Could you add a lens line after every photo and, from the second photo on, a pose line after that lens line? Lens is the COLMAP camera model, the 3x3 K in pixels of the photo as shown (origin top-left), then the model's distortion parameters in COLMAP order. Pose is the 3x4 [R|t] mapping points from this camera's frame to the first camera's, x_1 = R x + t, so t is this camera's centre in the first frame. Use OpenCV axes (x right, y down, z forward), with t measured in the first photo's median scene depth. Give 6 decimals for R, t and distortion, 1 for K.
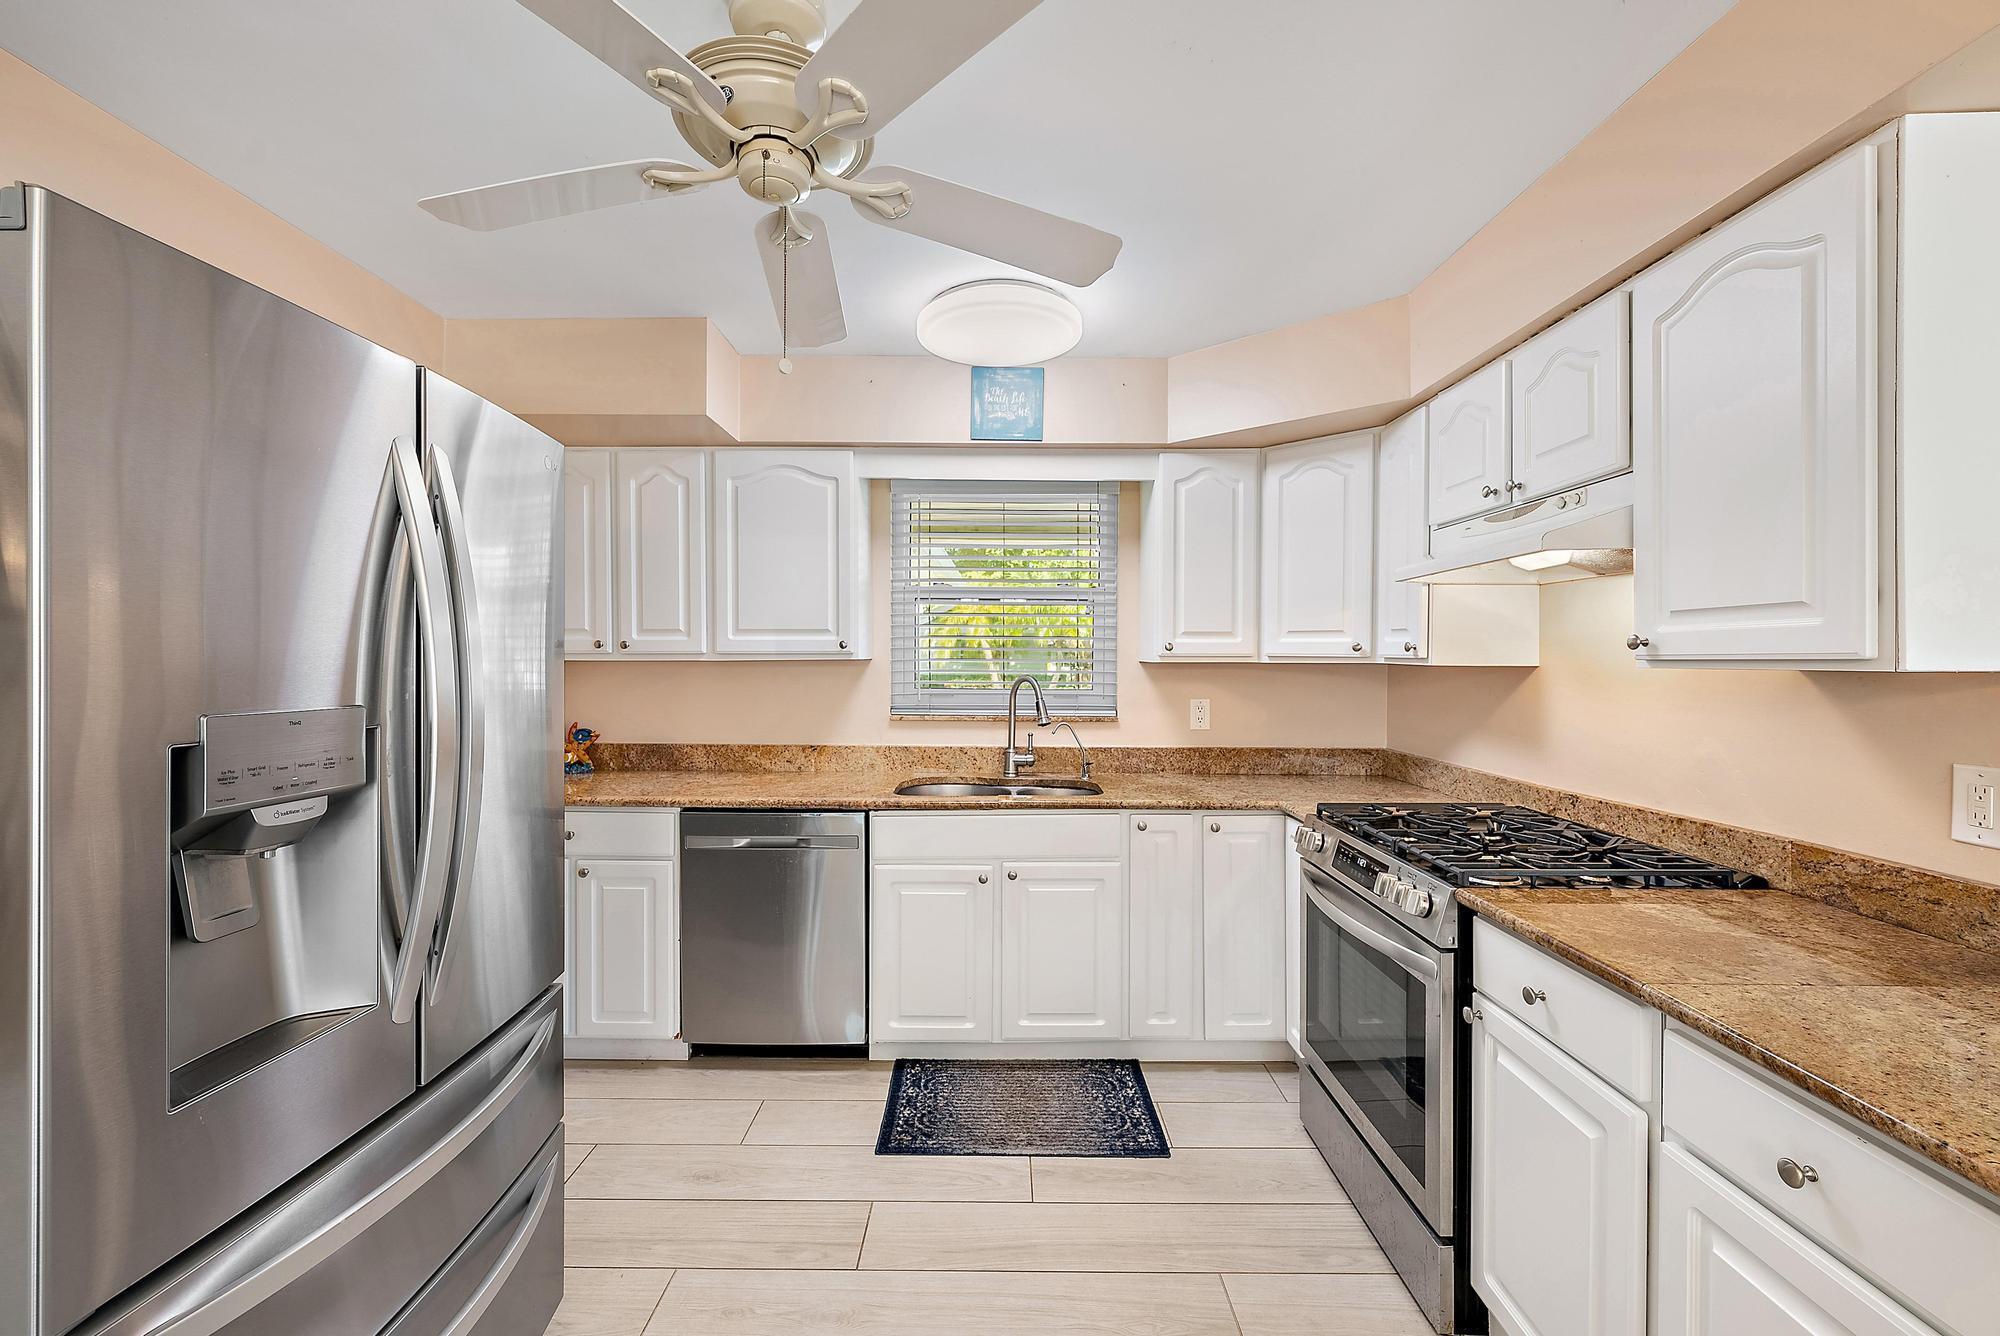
lens RADIAL K [[832.0, 0, 1004.3], [0, 832.0, 662.4], [0, 0, 1]] dist [0.000568, -0.000367]
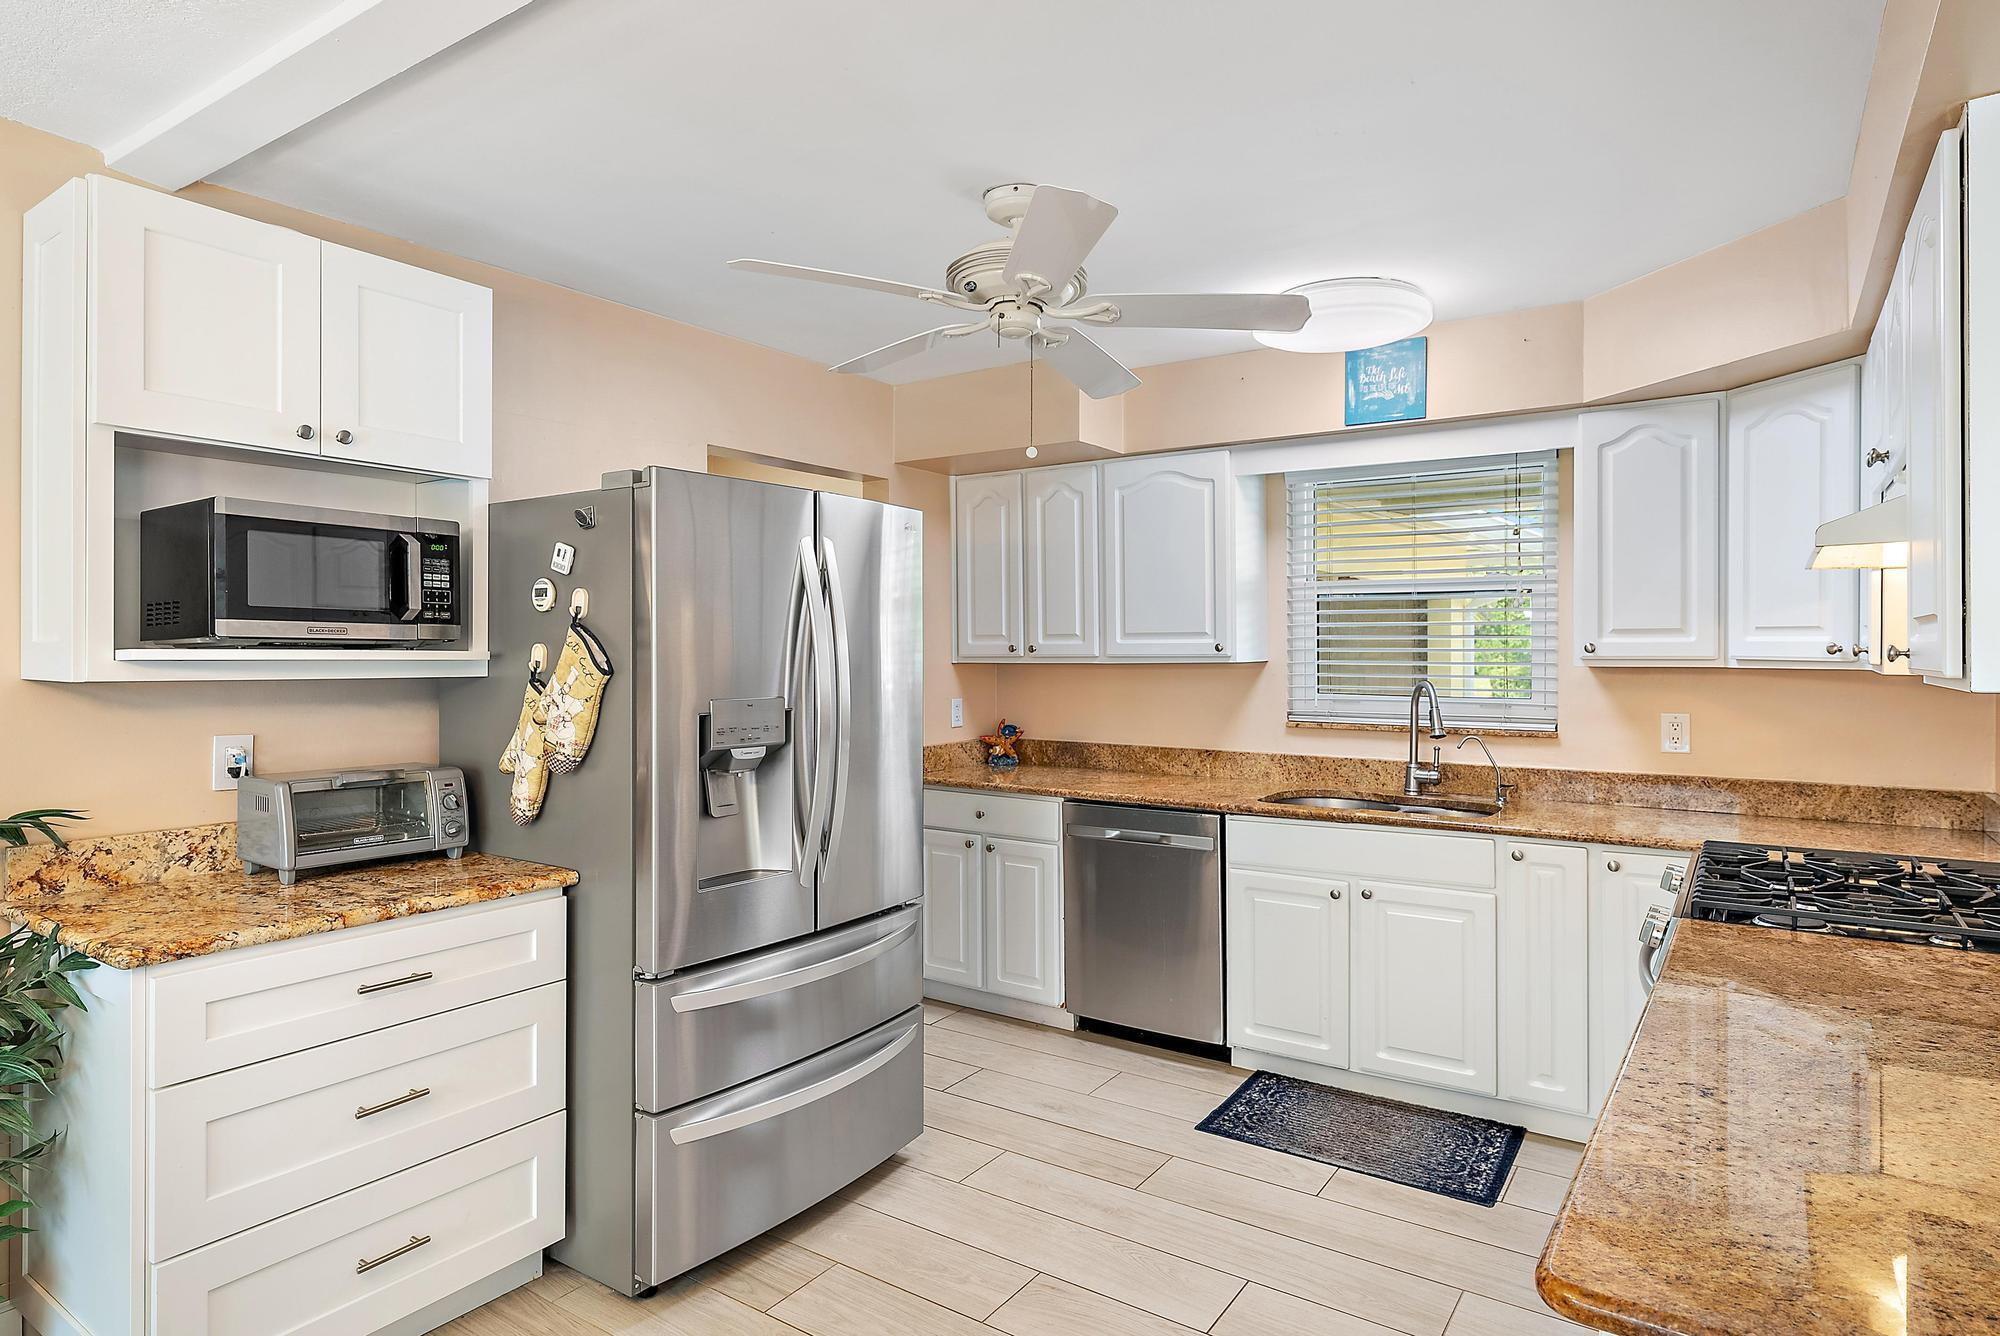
lens RADIAL K [[1134.5, 0, 992.0], [0, 1134.5, 656.1], [0, 0, 1]] dist [0.017785, -0.001432]
pose [[0.825759, -0.001550, -0.564021, 0.365696], [0.002541, 0.999996, 0.000971, -0.014039], [0.564017, -0.002235, 0.825760, -0.282787]]
